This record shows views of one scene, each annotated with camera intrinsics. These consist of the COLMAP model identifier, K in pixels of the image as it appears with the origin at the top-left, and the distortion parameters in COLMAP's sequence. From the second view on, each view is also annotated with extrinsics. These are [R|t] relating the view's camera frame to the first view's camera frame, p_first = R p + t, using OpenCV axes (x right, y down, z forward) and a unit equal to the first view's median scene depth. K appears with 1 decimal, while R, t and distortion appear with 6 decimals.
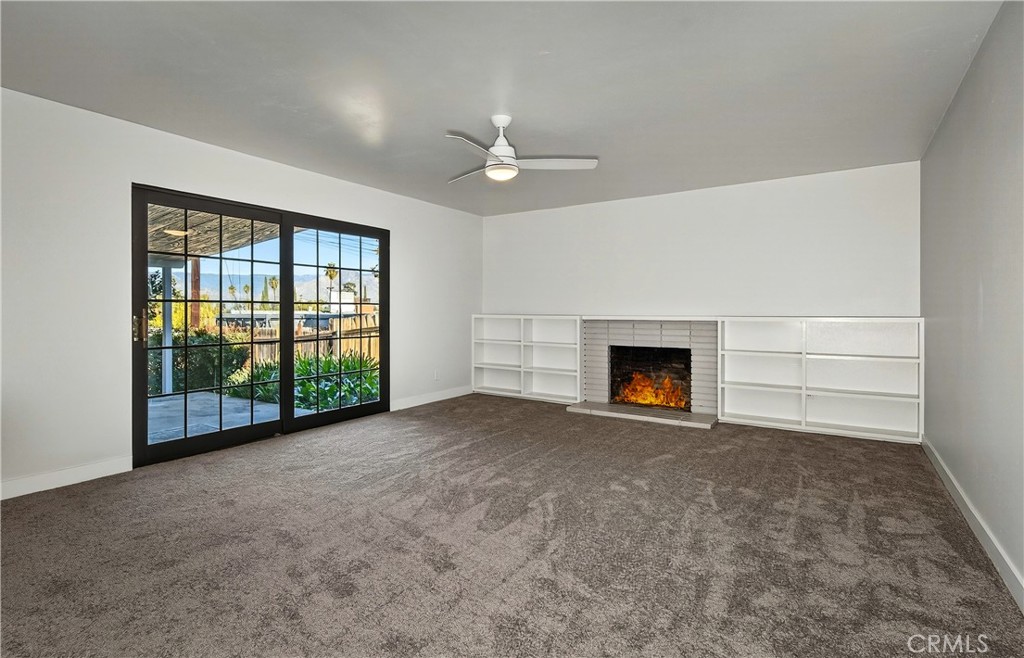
lens RADIAL K [[475.8, 0, 511.0], [0, 475.8, 305.6], [0, 0, 1]] dist [0.000553, -0.000026]
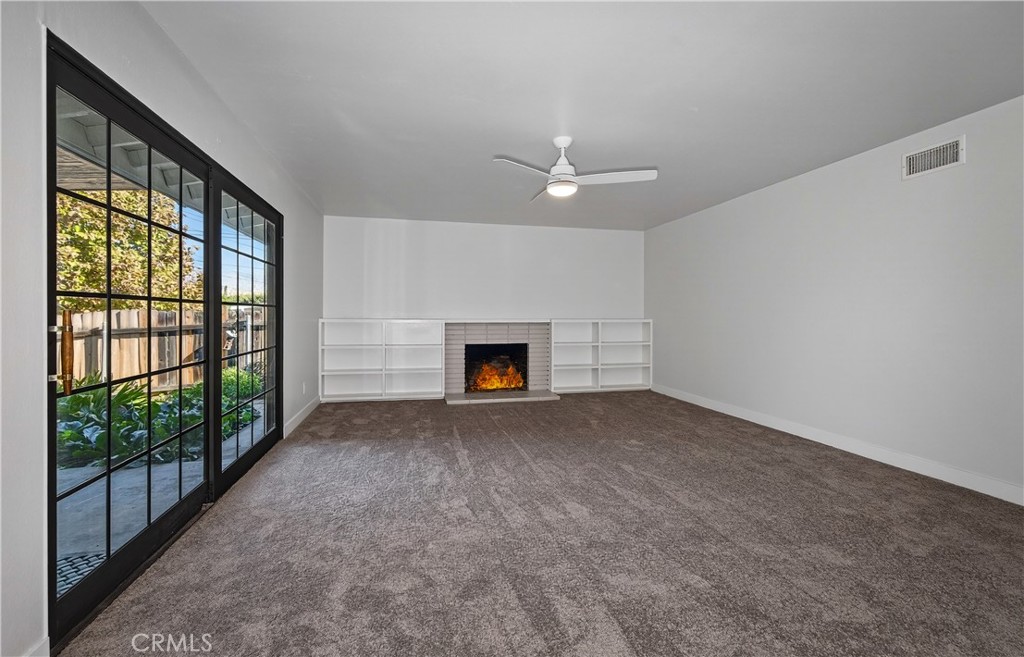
lens RADIAL K [[385.2, 0, 478.0], [0, 385.2, 315.8], [0, 0, 1]] dist [-0.000742, -0.000023]
pose [[0.736202, -0.004501, 0.676747, -0.466472], [-0.003628, 0.999937, 0.010598, 0.001304], [-0.676752, -0.010258, 0.736140, 0.289994]]
